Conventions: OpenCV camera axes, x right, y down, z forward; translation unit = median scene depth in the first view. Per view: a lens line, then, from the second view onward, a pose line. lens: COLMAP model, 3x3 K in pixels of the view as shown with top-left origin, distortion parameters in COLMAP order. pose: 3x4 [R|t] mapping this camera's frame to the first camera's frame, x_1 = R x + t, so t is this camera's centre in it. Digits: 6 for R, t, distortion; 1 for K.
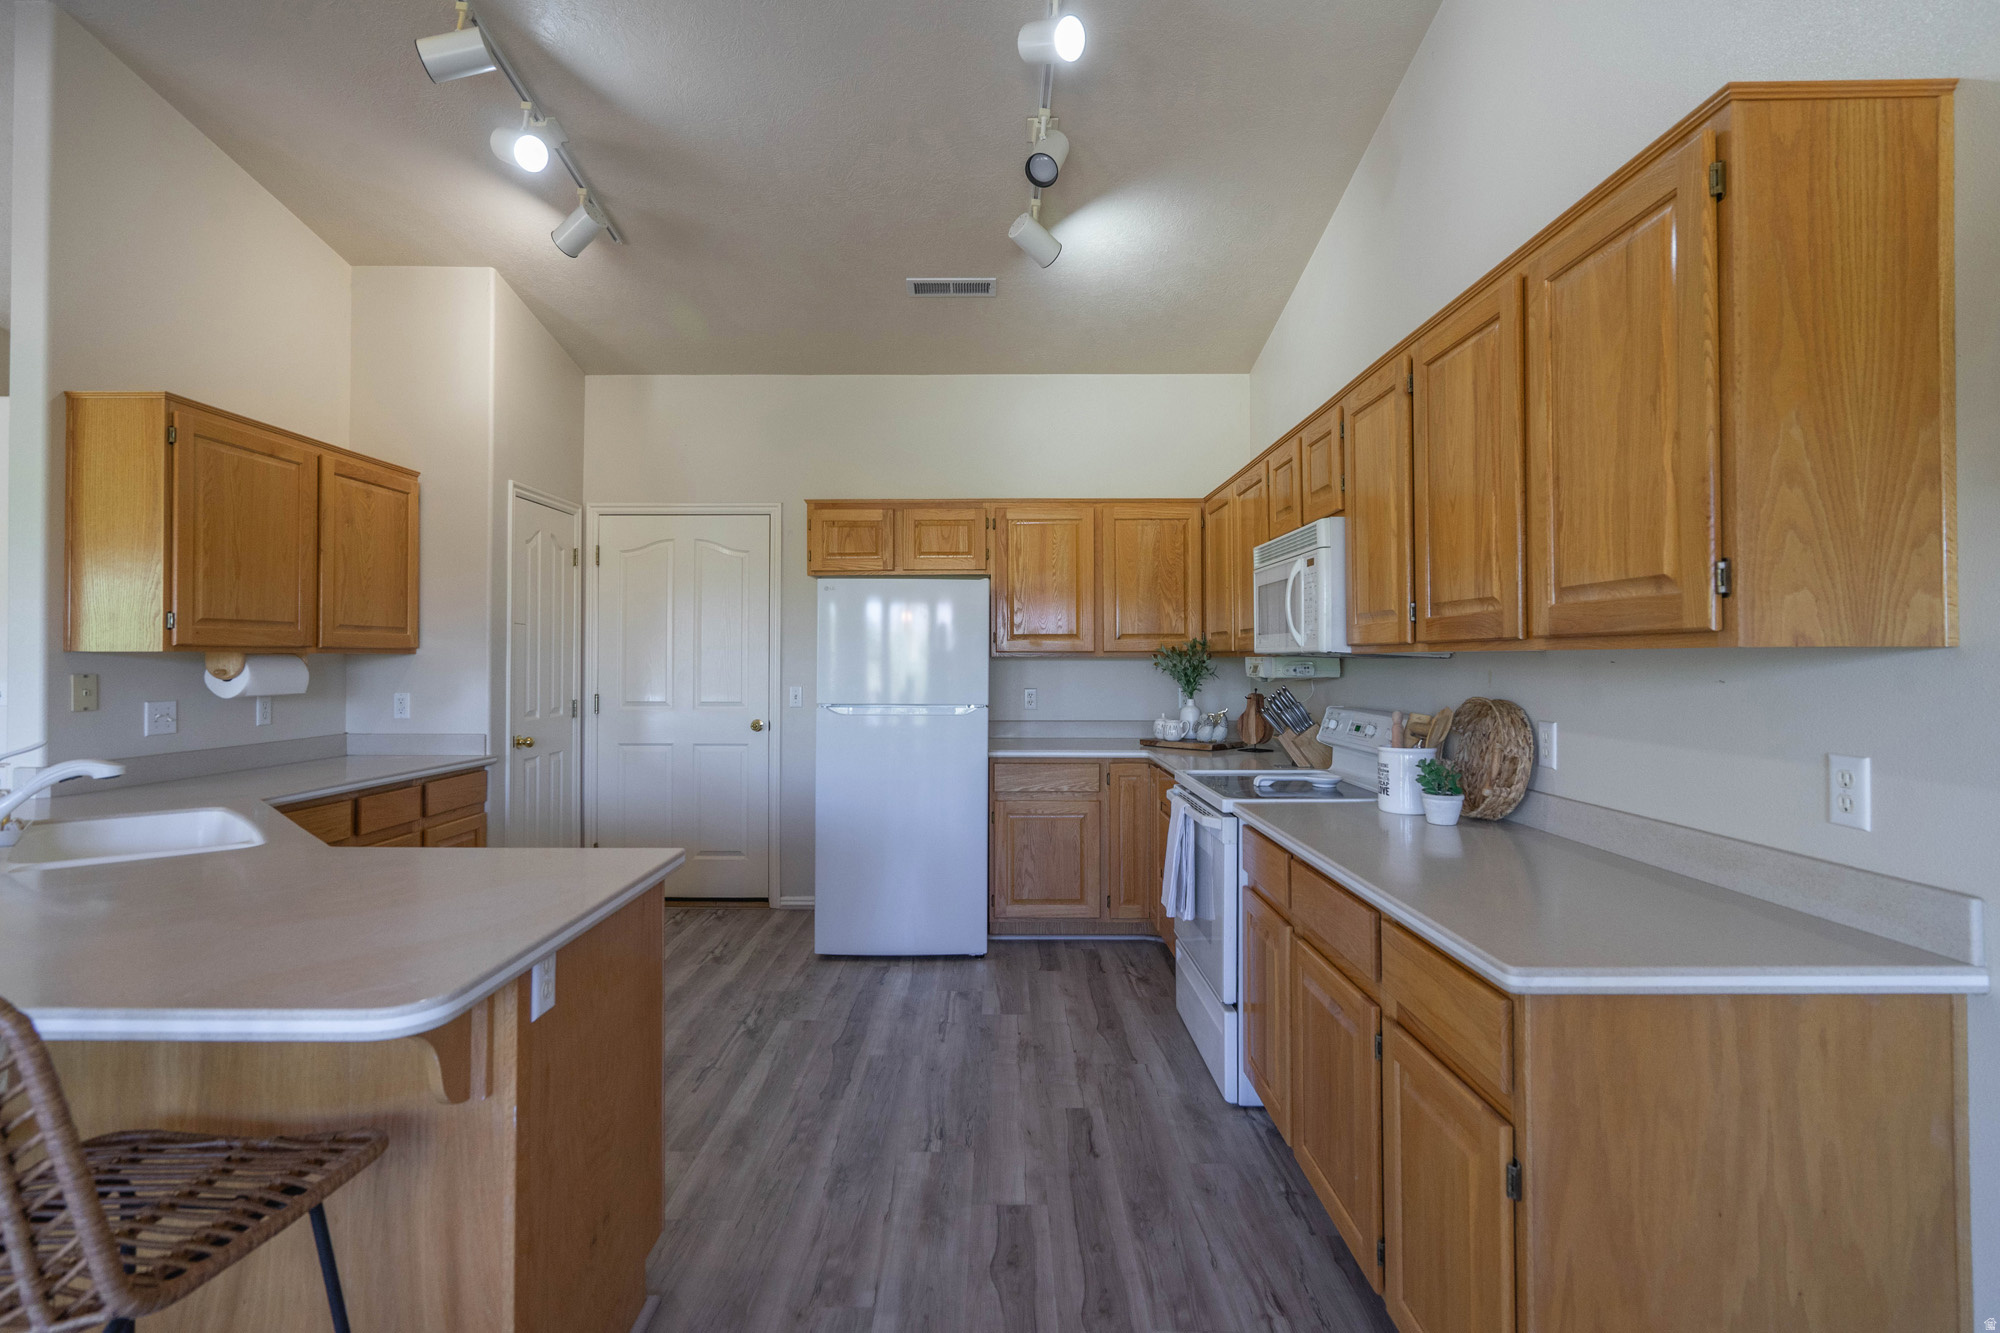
lens RADIAL K [[951.1, 0, 988.4], [0, 951.1, 647.4], [0, 0, 1]] dist [0.014100, 0.000630]
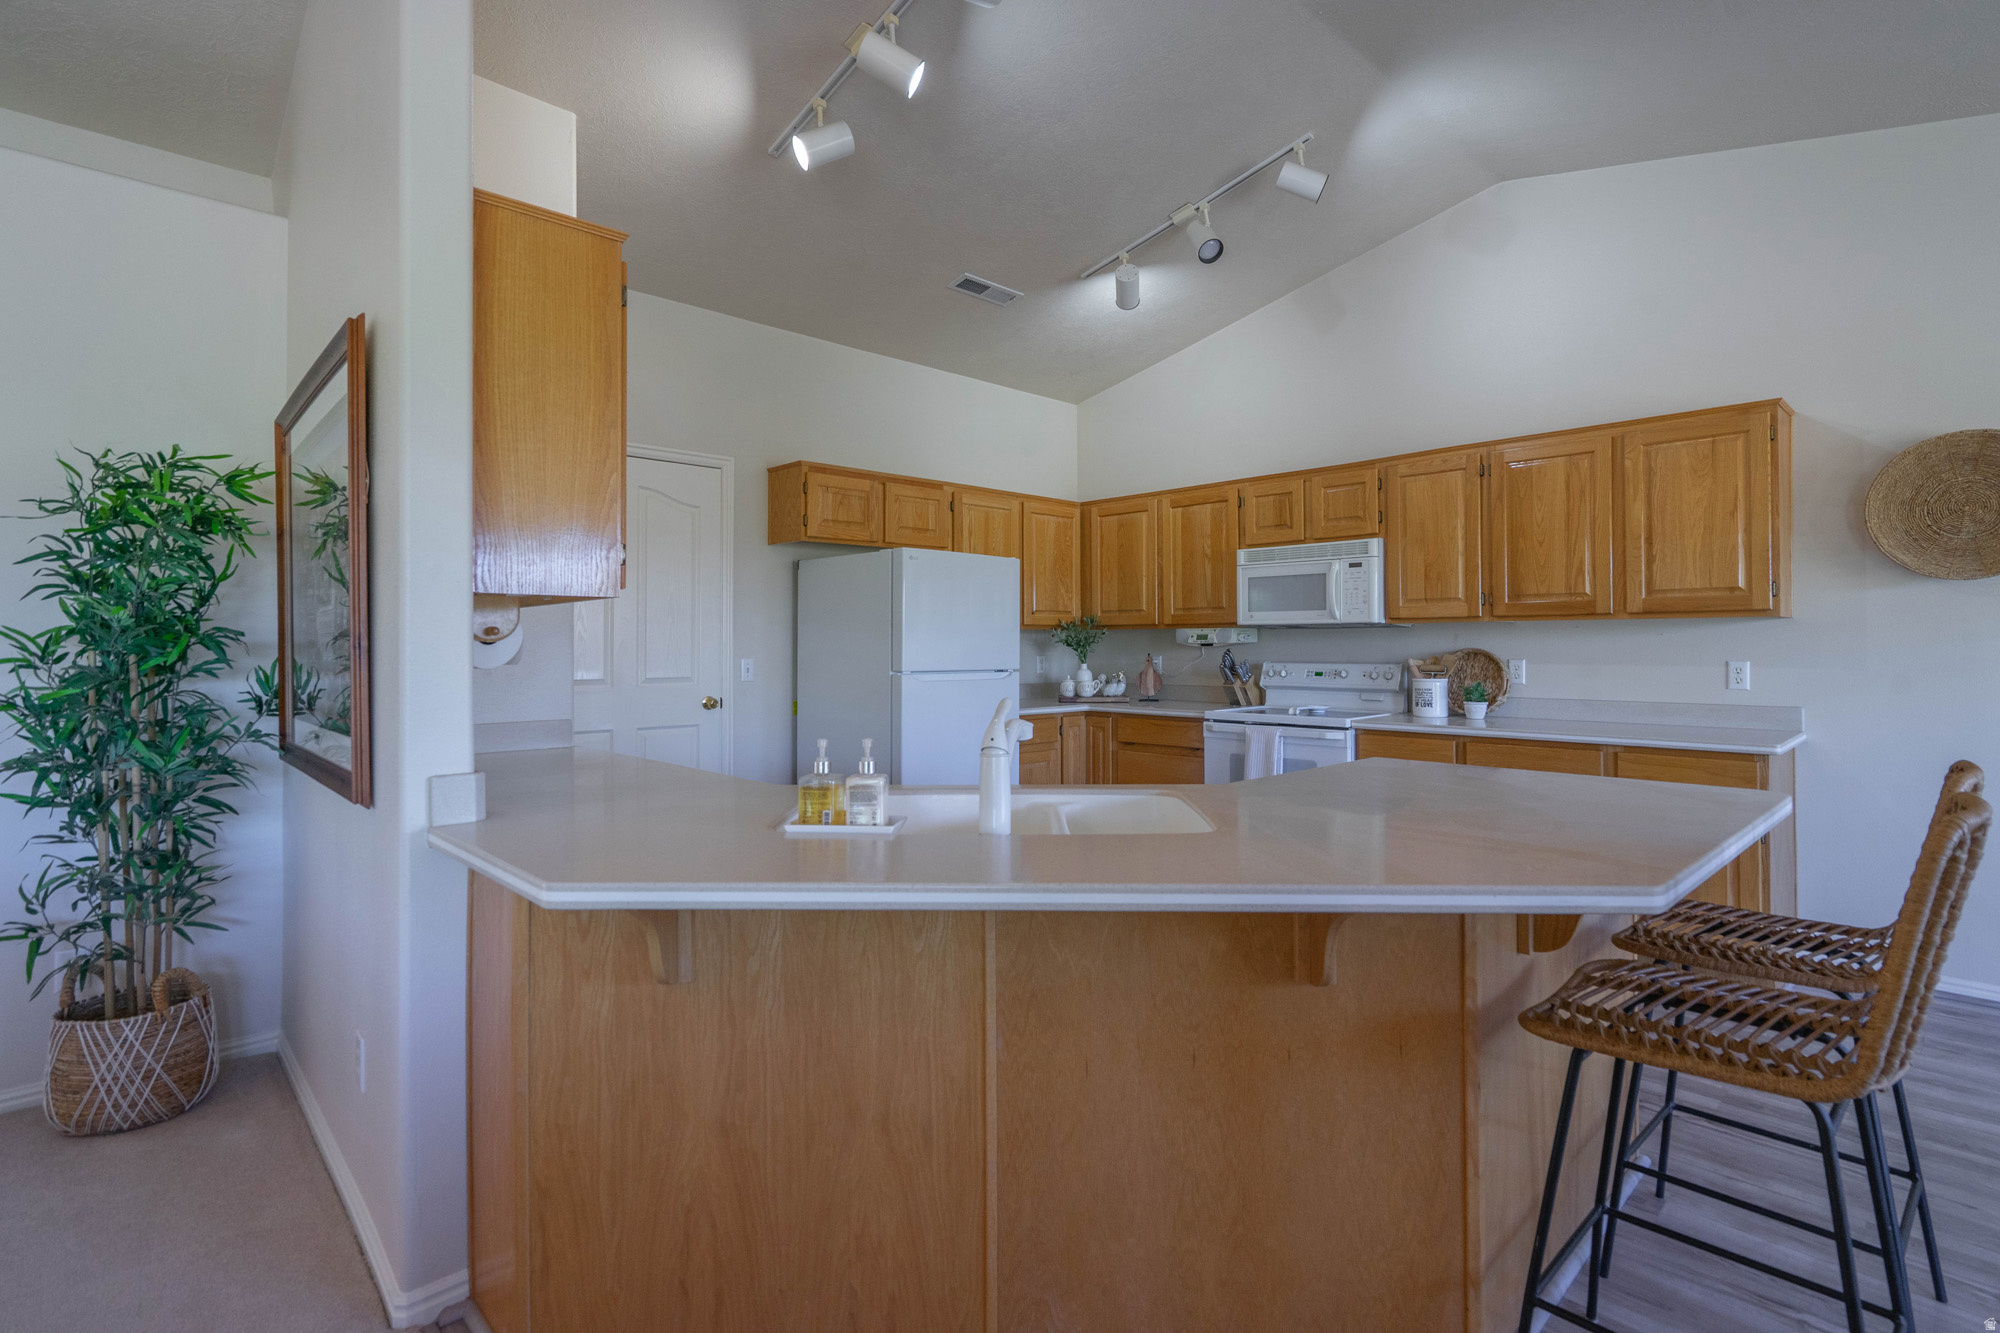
lens RADIAL K [[951.1, 0, 1013.3], [0, 951.1, 634.0], [0, 0, 1]] dist [0.014100, 0.000630]
pose [[0.708936, 0.006070, 0.705247, -1.697460], [-0.006724, 0.999976, -0.001847, 0.044203], [-0.705241, -0.003433, 0.708960, 0.426798]]
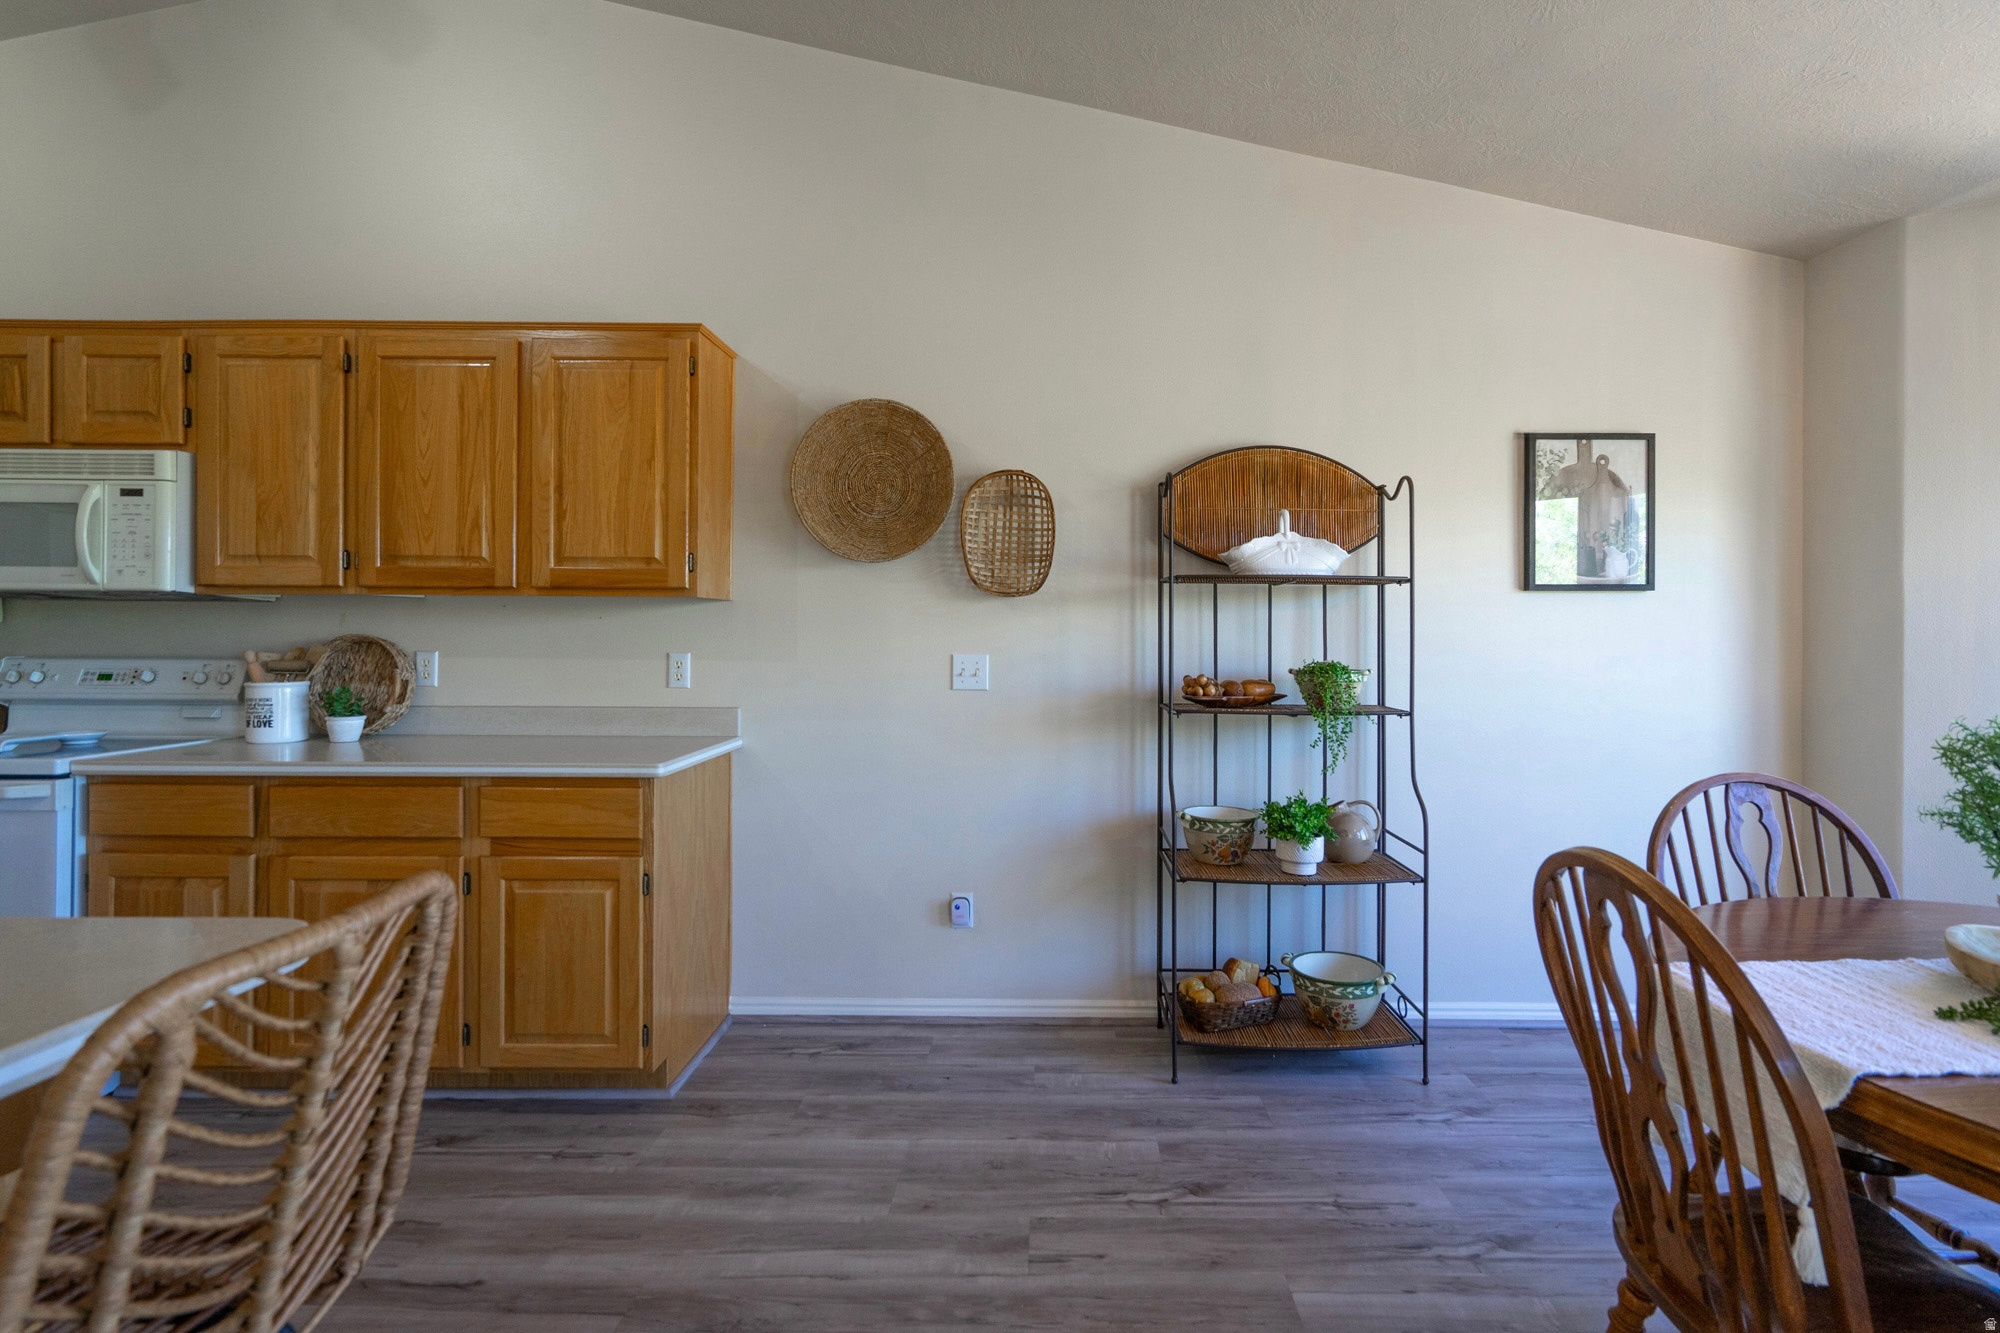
lens RADIAL K [[951.1, 0, 1033.8], [0, 951.1, 627.0], [0, 0, 1]] dist [0.014100, 0.000630]
pose [[0.009783, 0.005705, 0.999936, -0.851597], [-0.020288, 0.999779, -0.005506, 0.040621], [-0.999746, -0.020233, 0.009896, 0.176864]]
